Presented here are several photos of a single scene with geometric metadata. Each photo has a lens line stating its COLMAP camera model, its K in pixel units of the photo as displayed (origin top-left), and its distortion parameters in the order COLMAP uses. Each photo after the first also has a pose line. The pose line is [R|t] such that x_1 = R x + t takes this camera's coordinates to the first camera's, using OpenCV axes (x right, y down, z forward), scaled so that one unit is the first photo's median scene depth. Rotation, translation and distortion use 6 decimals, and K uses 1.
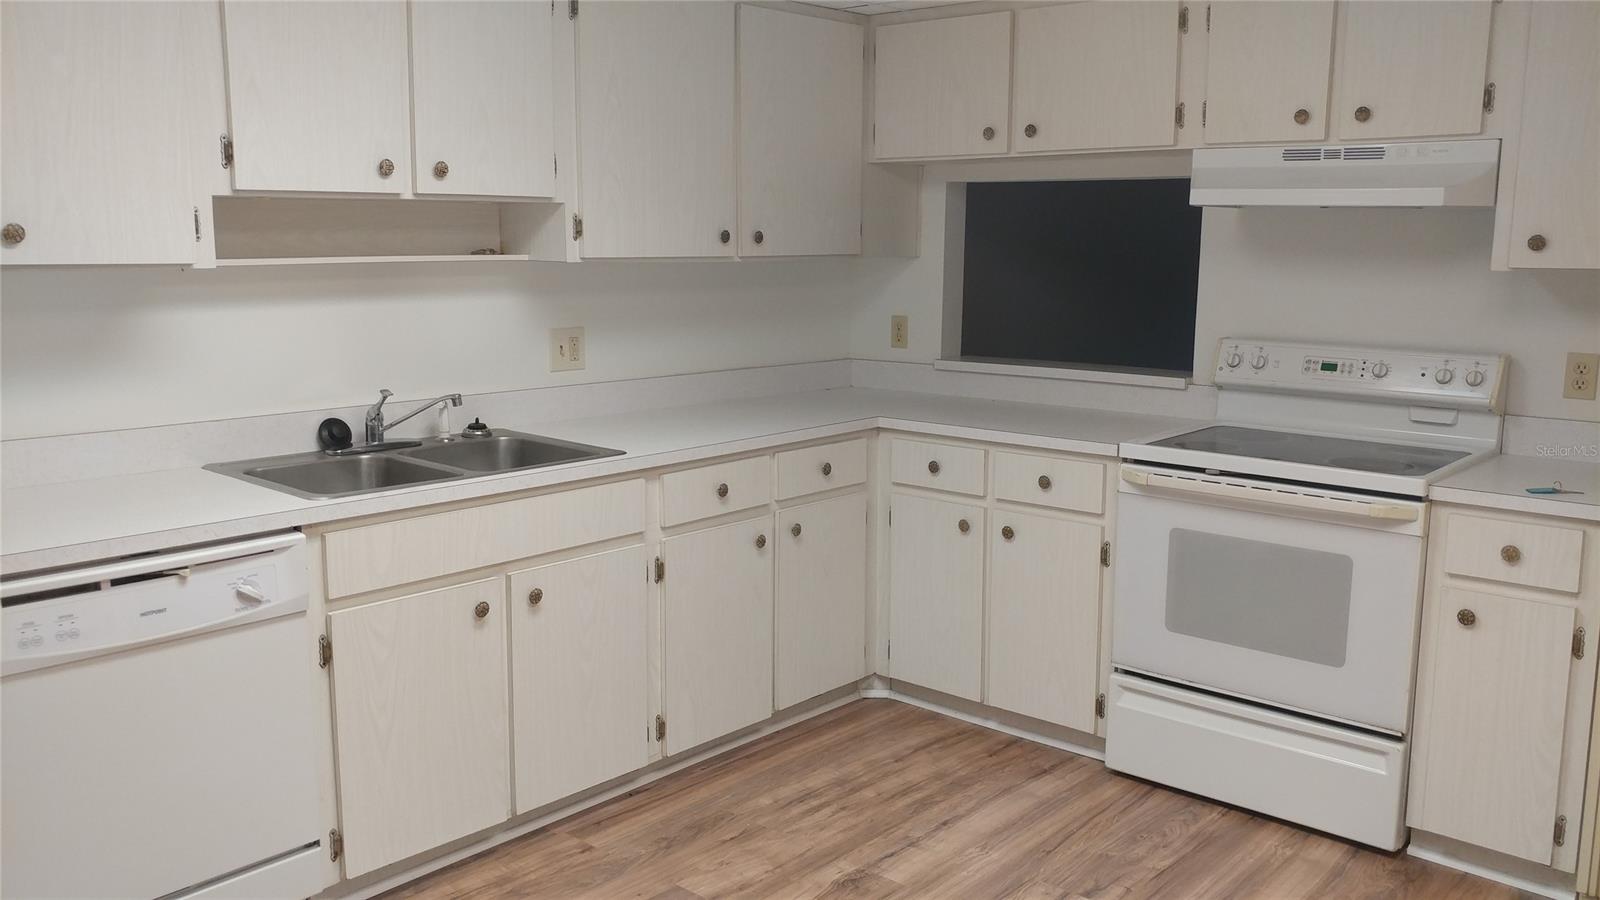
lens RADIAL K [[1308.0, 0, 797.0], [0, 1308.0, 435.5], [0, 0, 1]] dist [-0.023799, -0.010975]
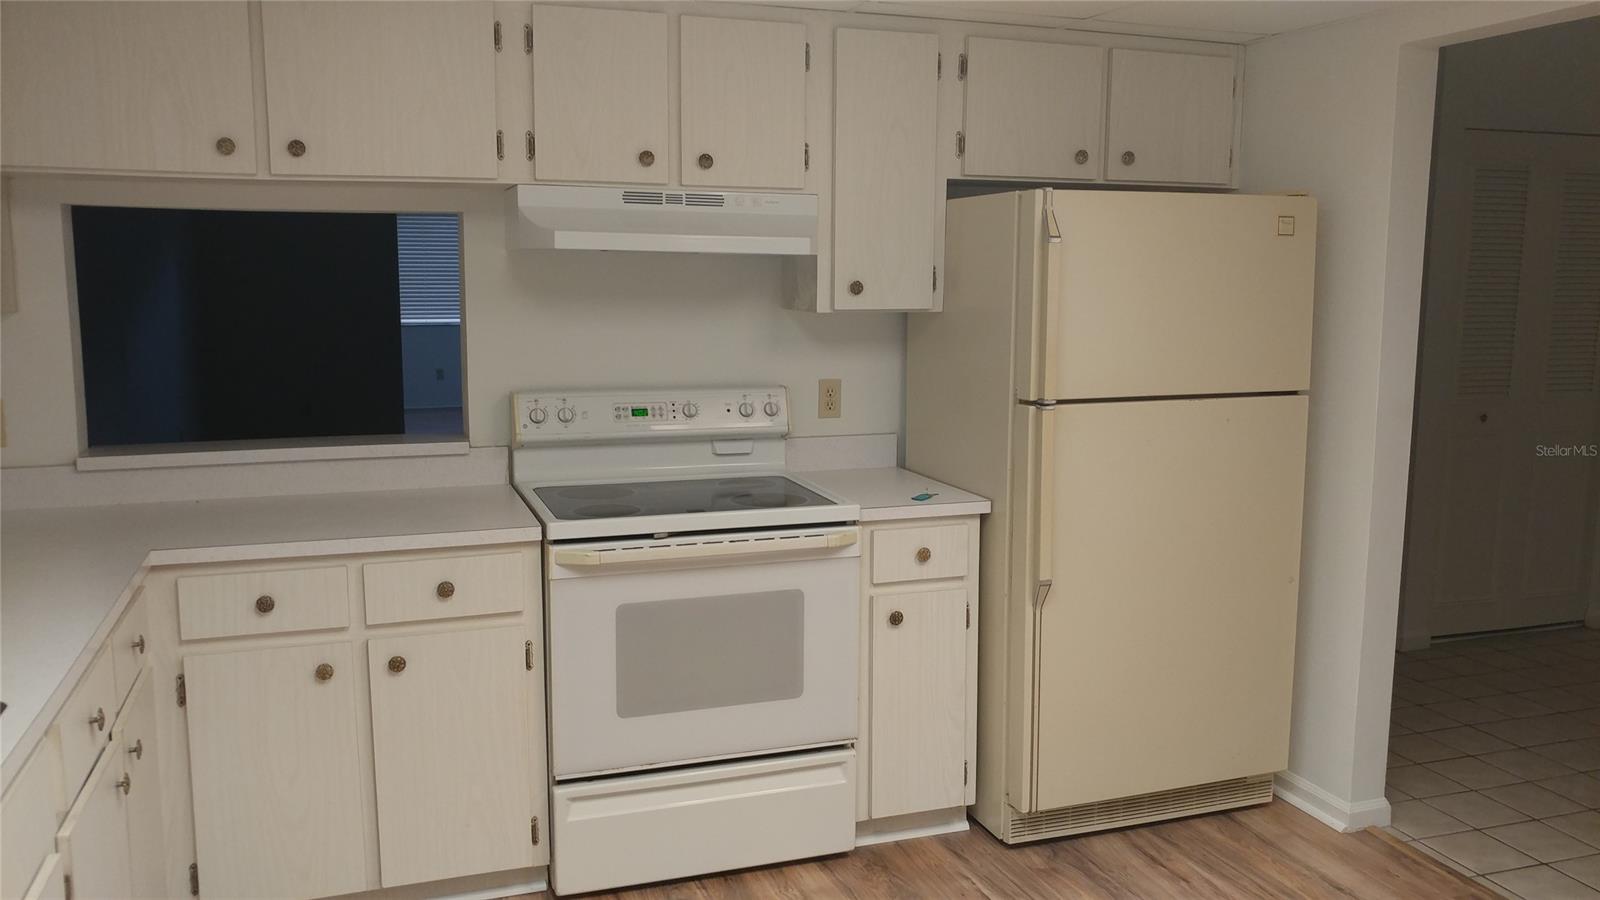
lens RADIAL K [[1277.5, 0, 799.4], [0, 1277.5, 438.1], [0, 0, 1]] dist [-0.032819, 0.019587]
pose [[0.471162, -0.113966, 0.874653, -0.404166], [0.132629, 0.989497, 0.057485, -0.076412], [-0.872019, 0.088919, 0.481328, 0.448514]]
